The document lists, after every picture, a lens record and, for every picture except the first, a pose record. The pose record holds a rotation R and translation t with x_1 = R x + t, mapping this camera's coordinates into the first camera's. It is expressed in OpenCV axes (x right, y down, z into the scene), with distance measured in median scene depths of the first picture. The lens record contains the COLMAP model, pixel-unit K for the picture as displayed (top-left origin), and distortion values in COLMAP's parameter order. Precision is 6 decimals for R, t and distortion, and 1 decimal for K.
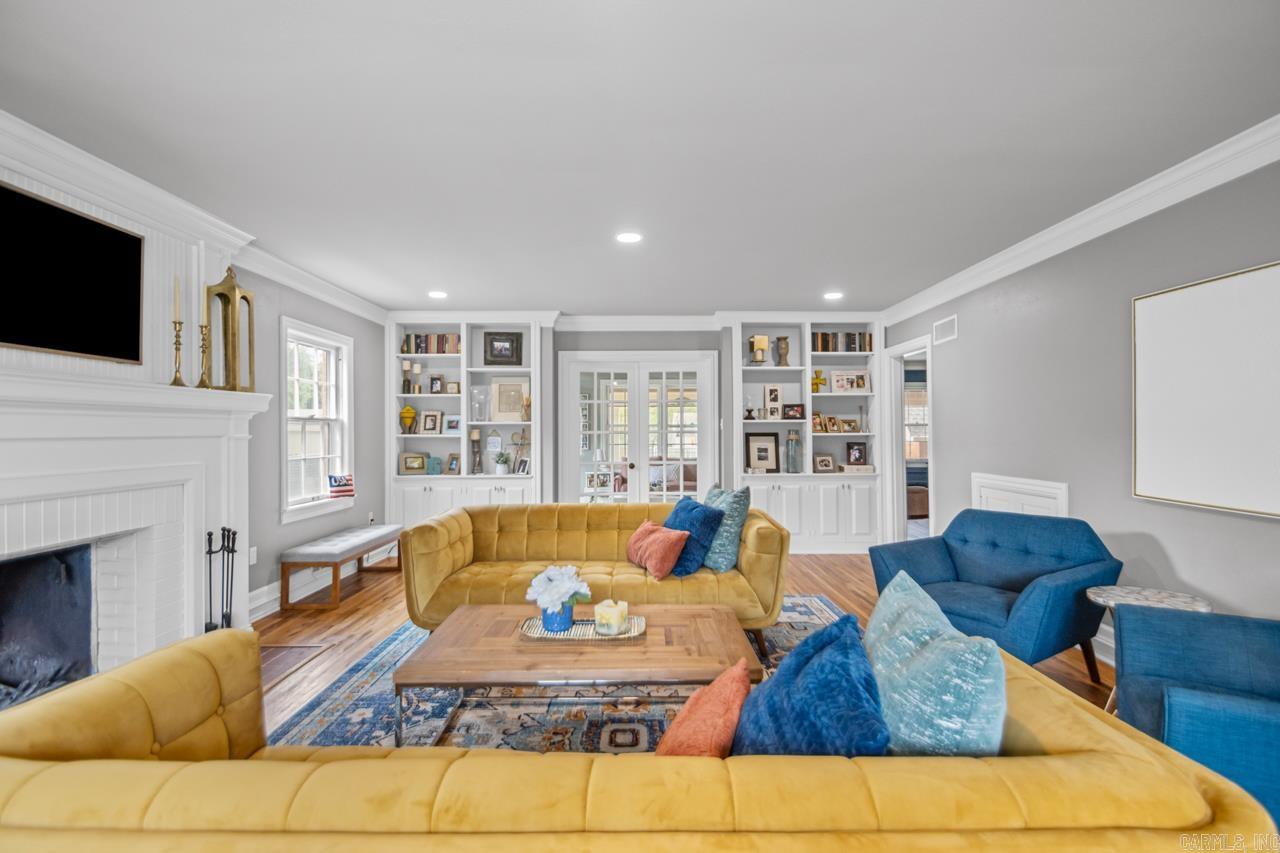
lens RADIAL K [[607.6, 0, 643.0], [0, 607.6, 431.7], [0, 0, 1]] dist [0.012241, -0.000053]
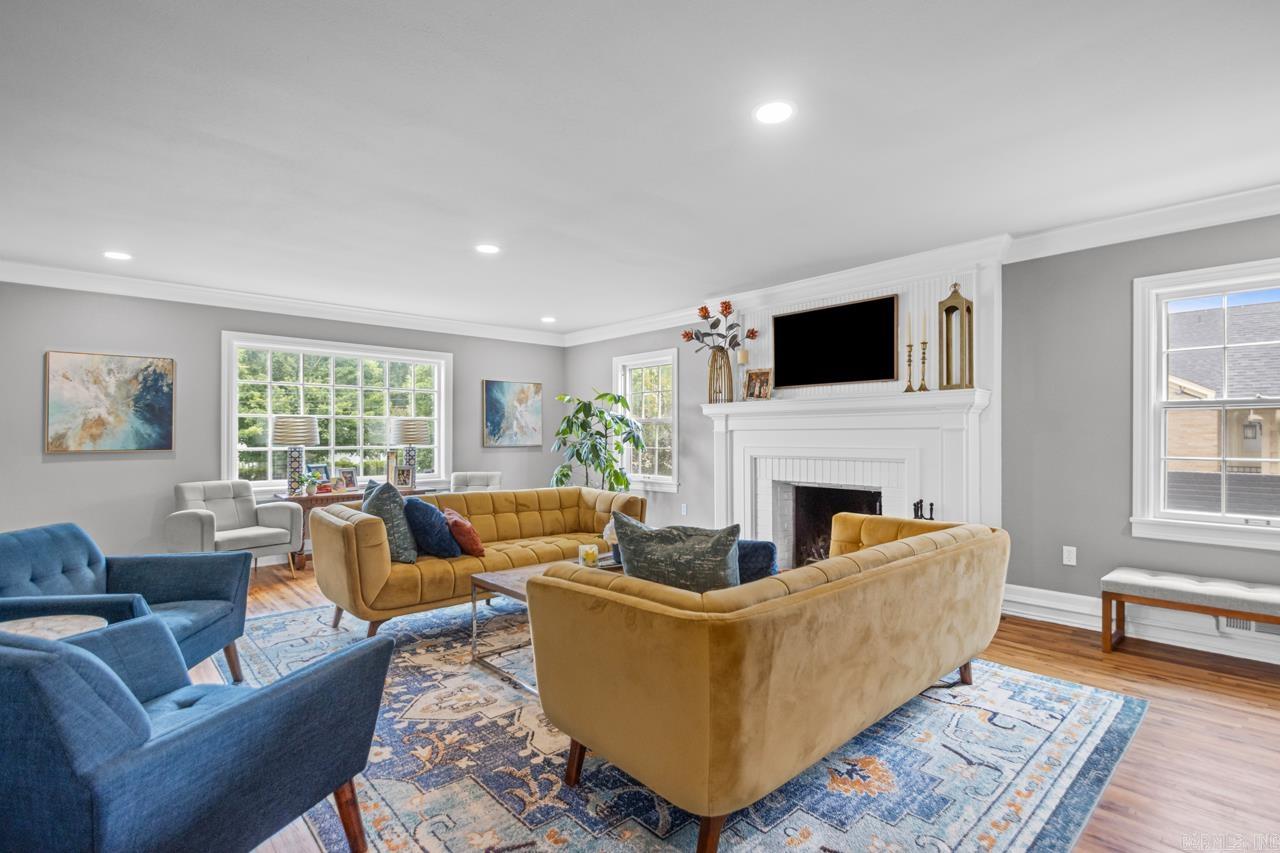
lens RADIAL K [[607.6, 0, 646.9], [0, 607.6, 428.9], [0, 0, 1]] dist [0.012241, -0.000053]
pose [[-0.749942, 0.002963, -0.661497, 0.582892], [0.008178, 0.999955, -0.004793, 0.011264], [0.661453, -0.009004, -0.749932, 1.606745]]
